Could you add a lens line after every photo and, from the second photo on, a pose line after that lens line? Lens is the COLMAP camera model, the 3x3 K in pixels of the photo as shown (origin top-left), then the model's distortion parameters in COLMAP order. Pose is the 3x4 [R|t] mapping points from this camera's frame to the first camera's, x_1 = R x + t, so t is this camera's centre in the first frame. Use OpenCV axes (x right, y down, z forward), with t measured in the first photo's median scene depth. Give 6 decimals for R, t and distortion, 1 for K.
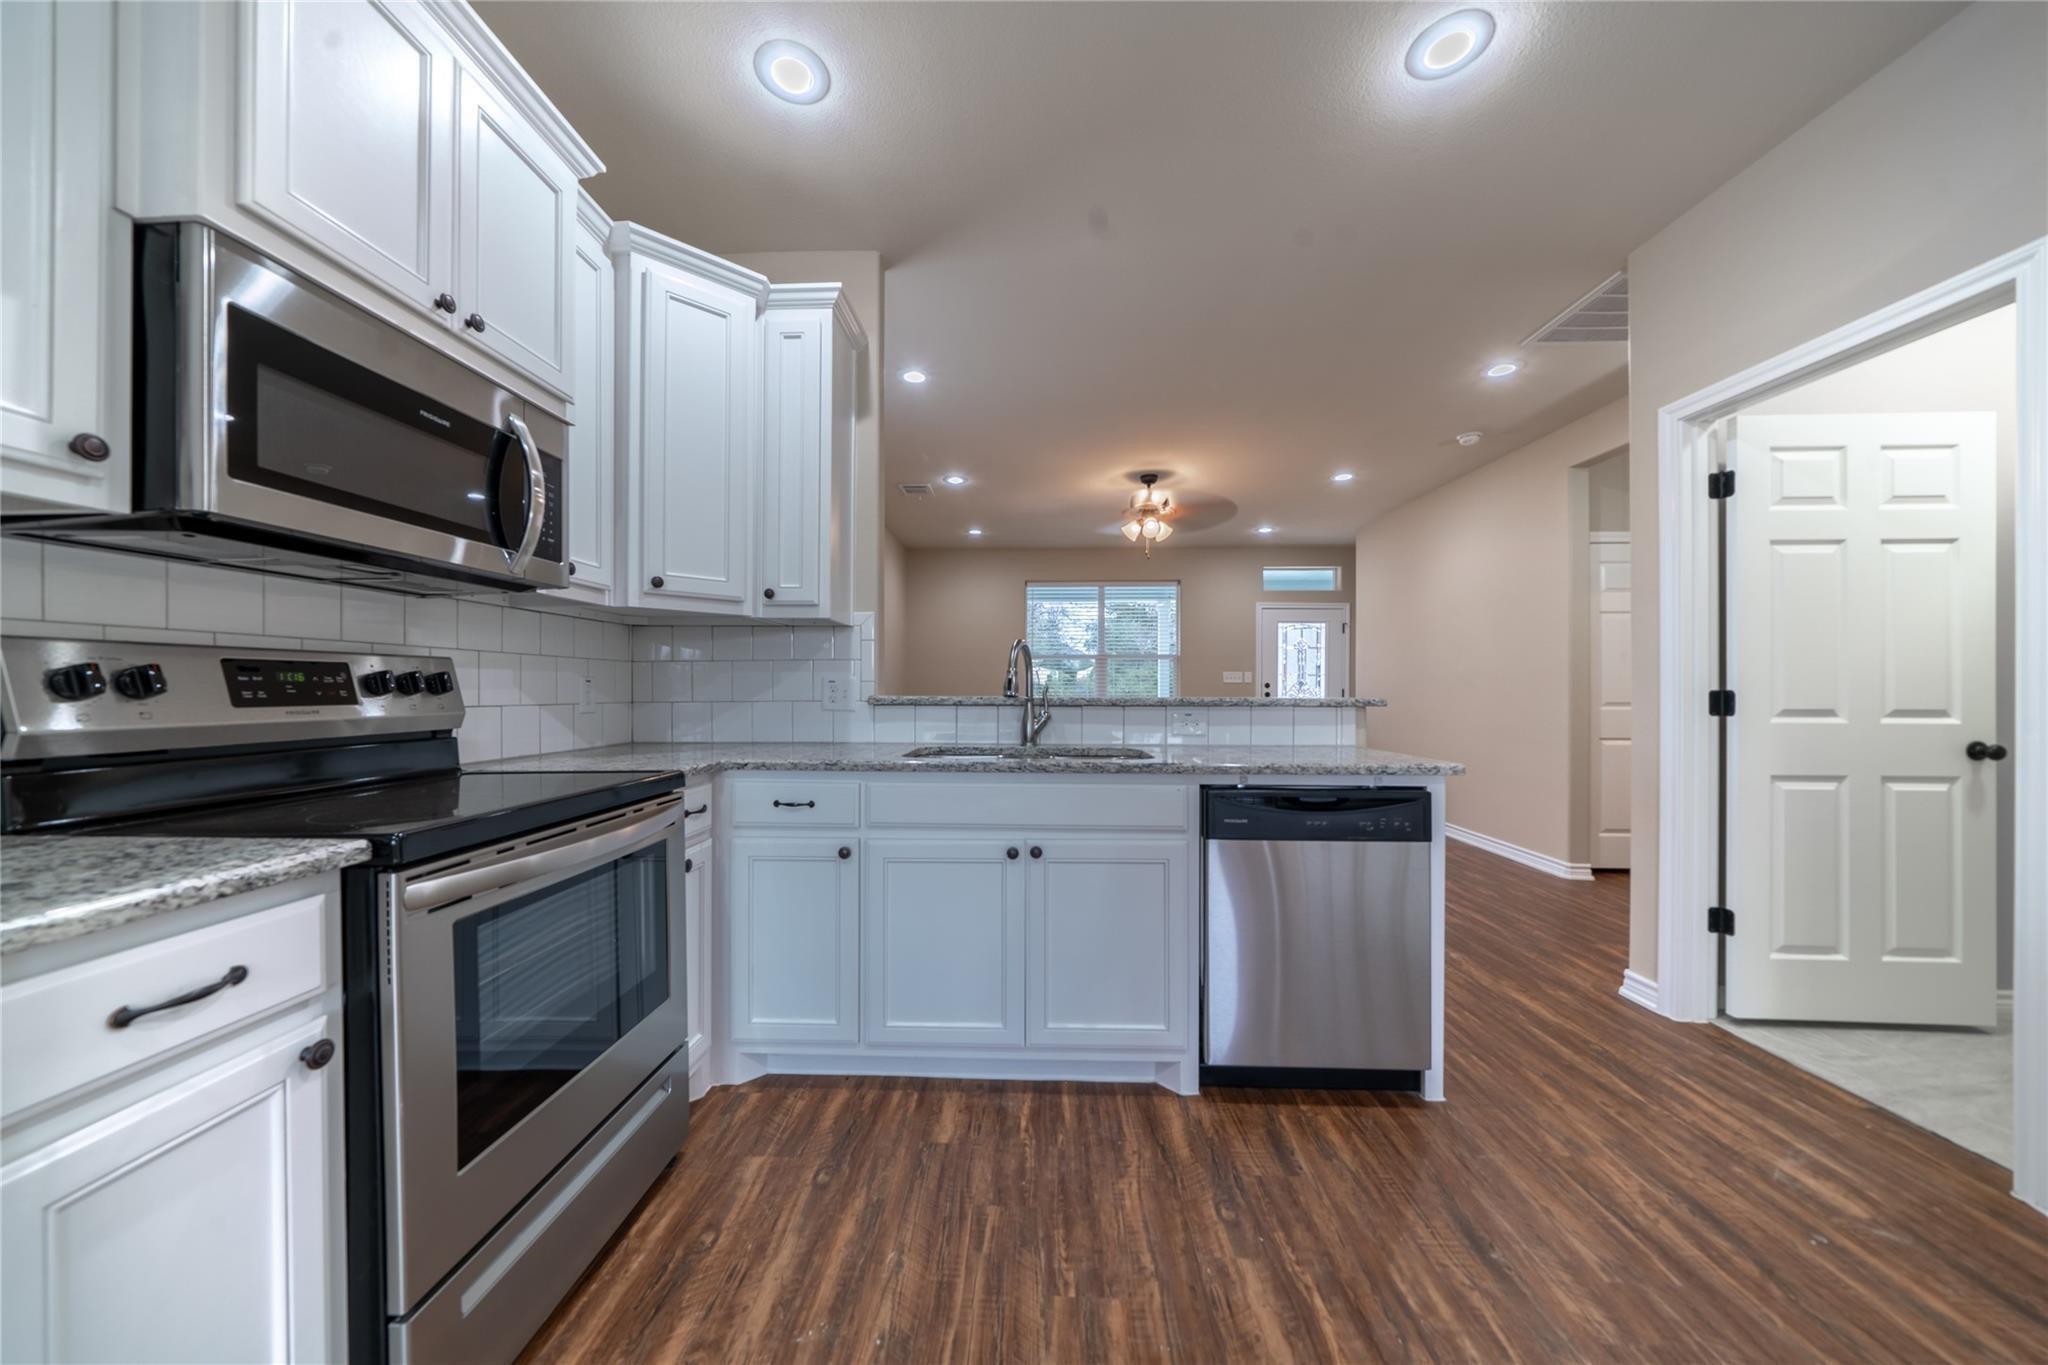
lens RADIAL K [[696.5, 0, 1012.6], [0, 696.5, 686.6], [0, 0, 1]] dist [-0.010935, 0.001628]
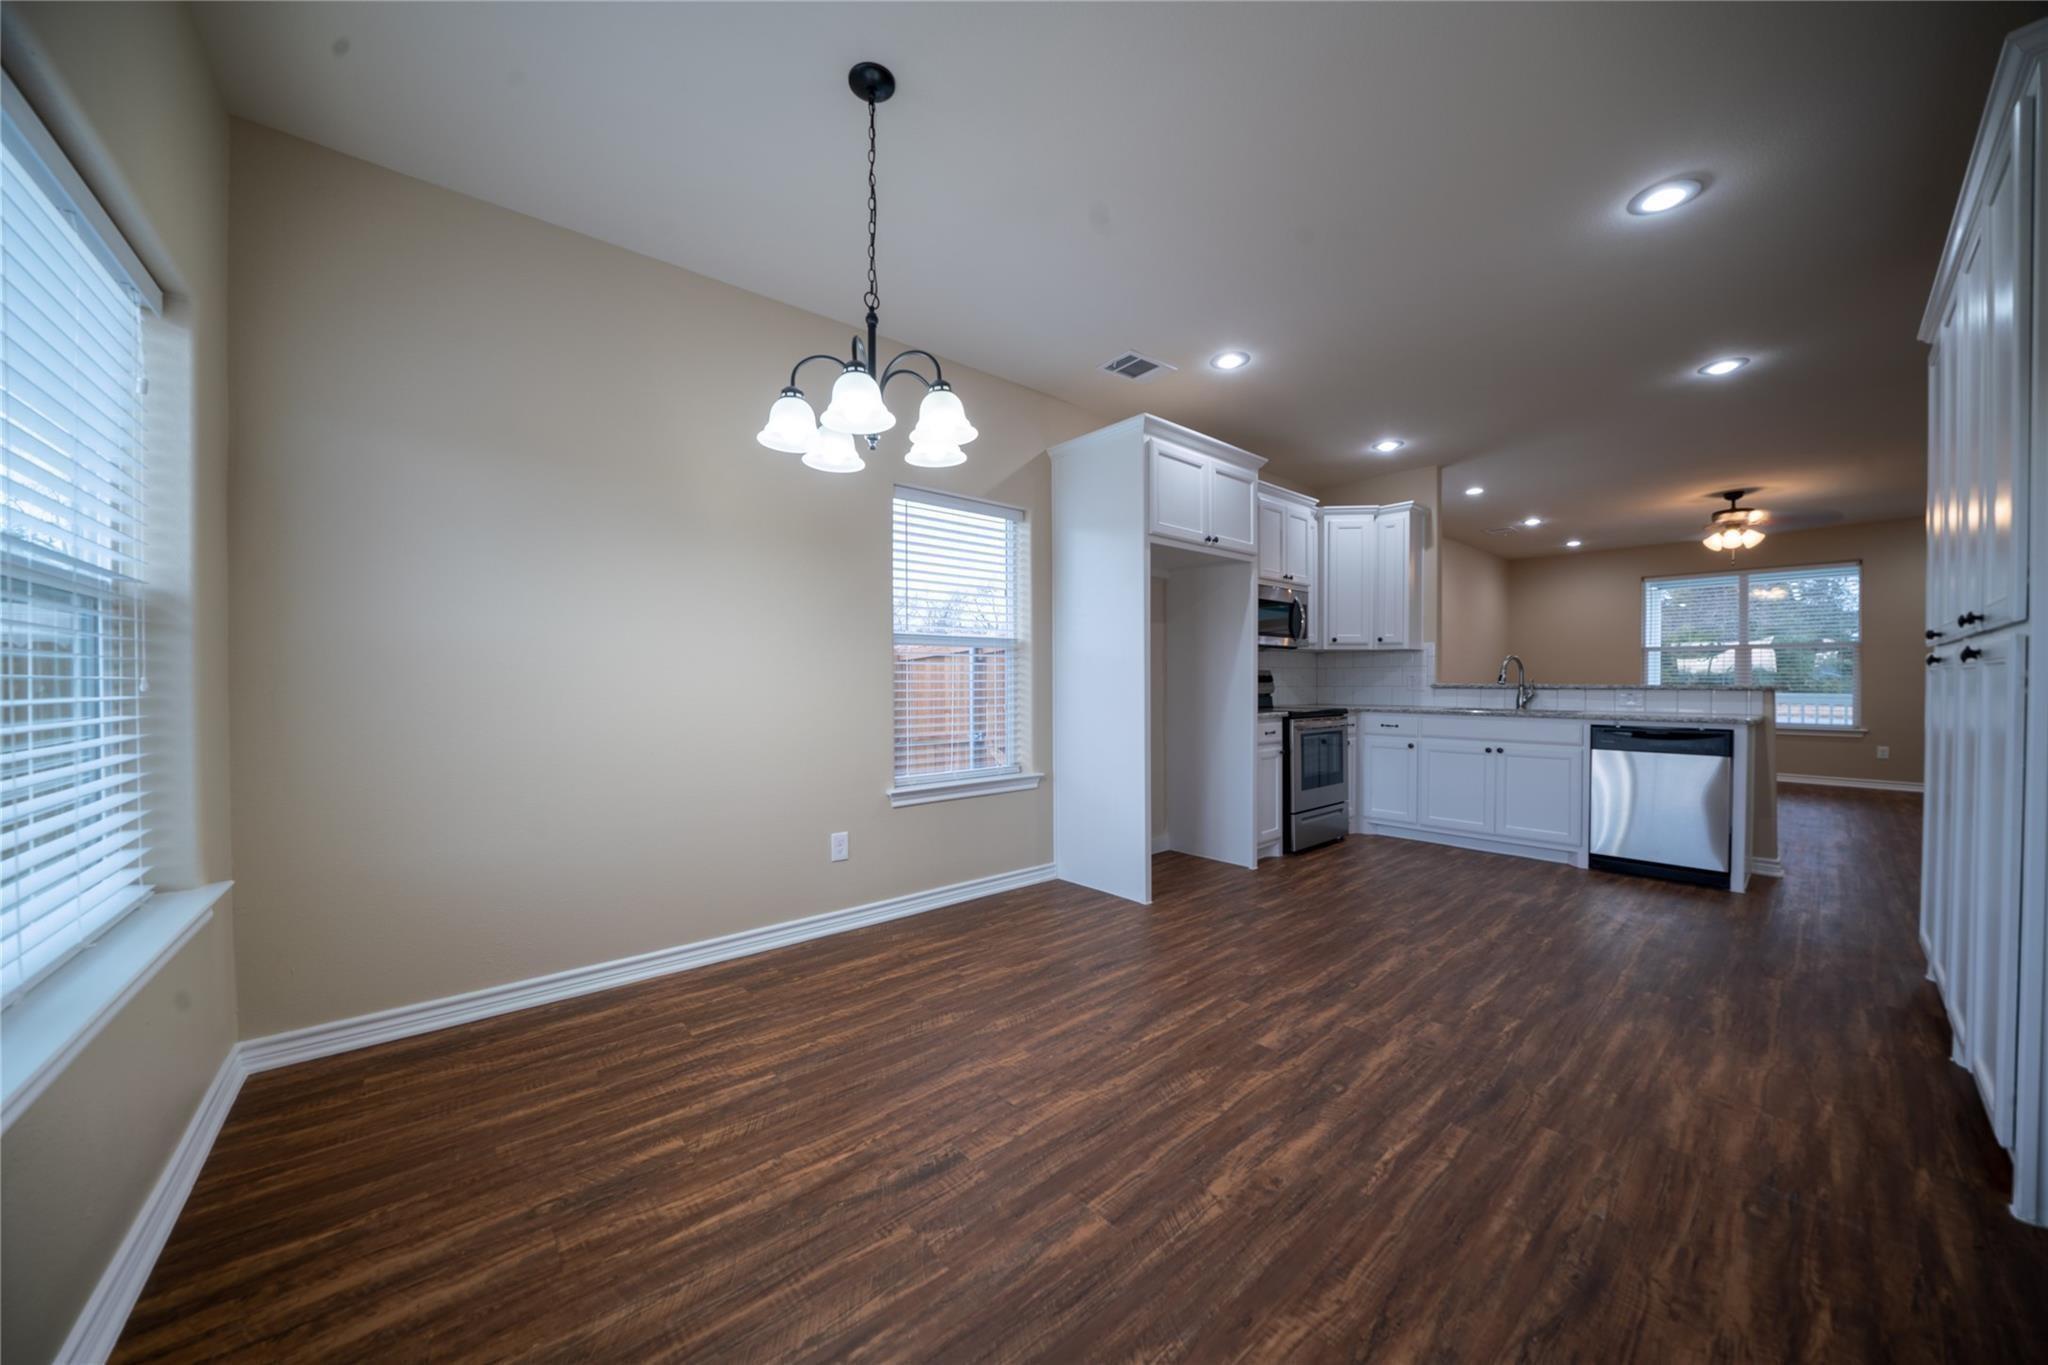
lens RADIAL K [[696.5, 0, 1014.8], [0, 696.5, 691.6], [0, 0, 1]] dist [-0.010935, 0.001628]
pose [[0.672970, 0.008300, -0.739623, 0.656721], [0.005295, 0.999857, 0.016038, -0.004453], [0.739651, -0.014709, 0.672830, -1.761723]]
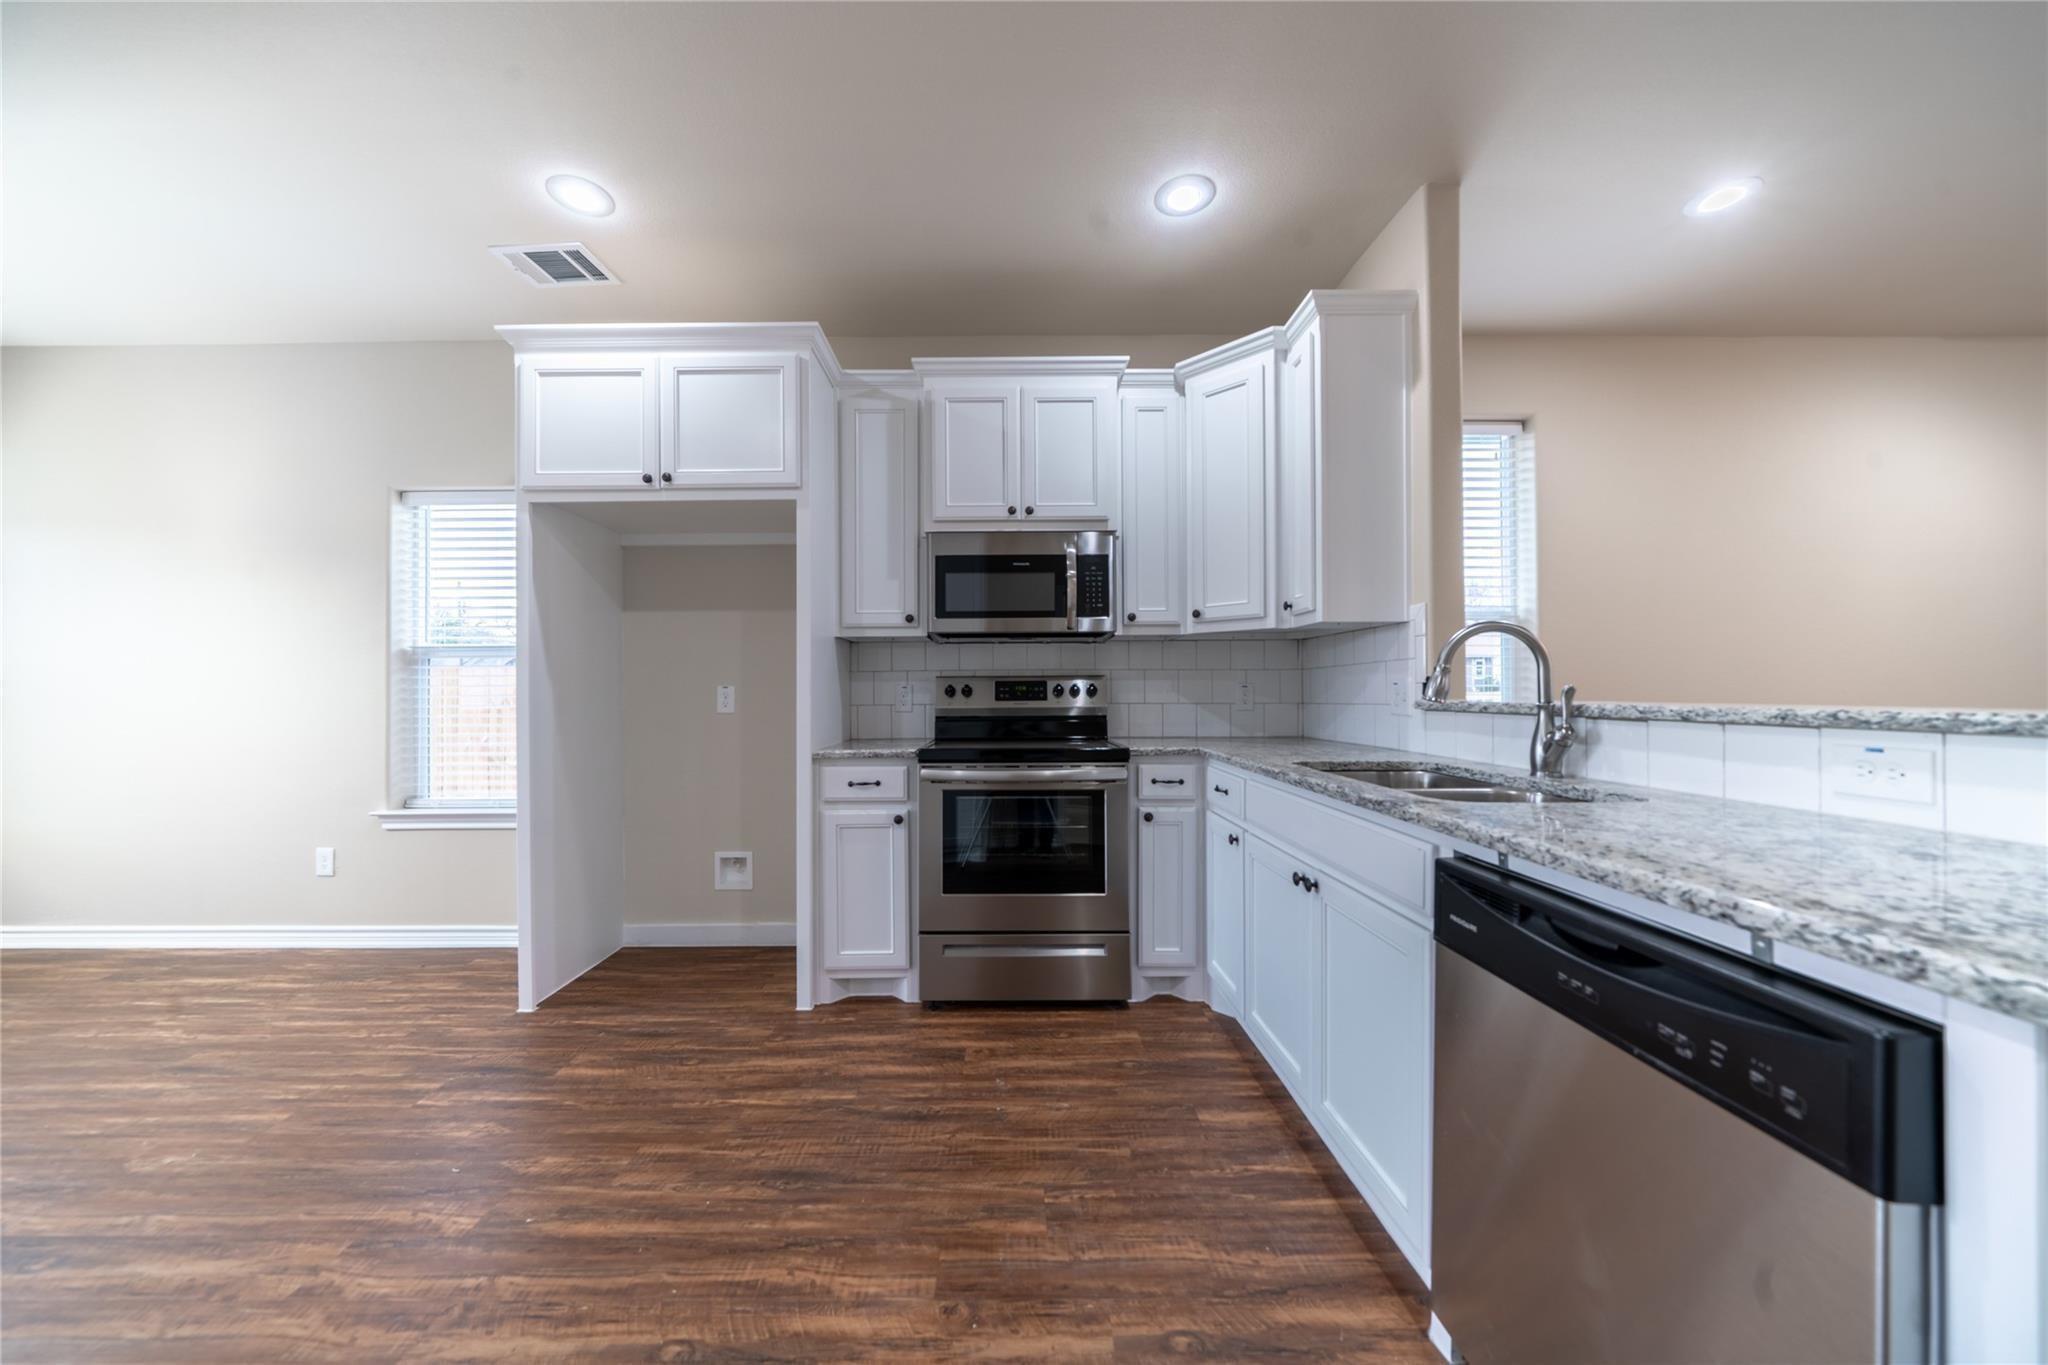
lens RADIAL K [[696.5, 0, 1005.6], [0, 696.5, 684.3], [0, 0, 1]] dist [-0.010935, 0.001628]
pose [[0.039697, -0.011725, -0.999143, 0.870034], [0.009102, 0.999894, -0.011372, -0.000503], [0.999170, -0.008643, 0.039799, 0.598833]]
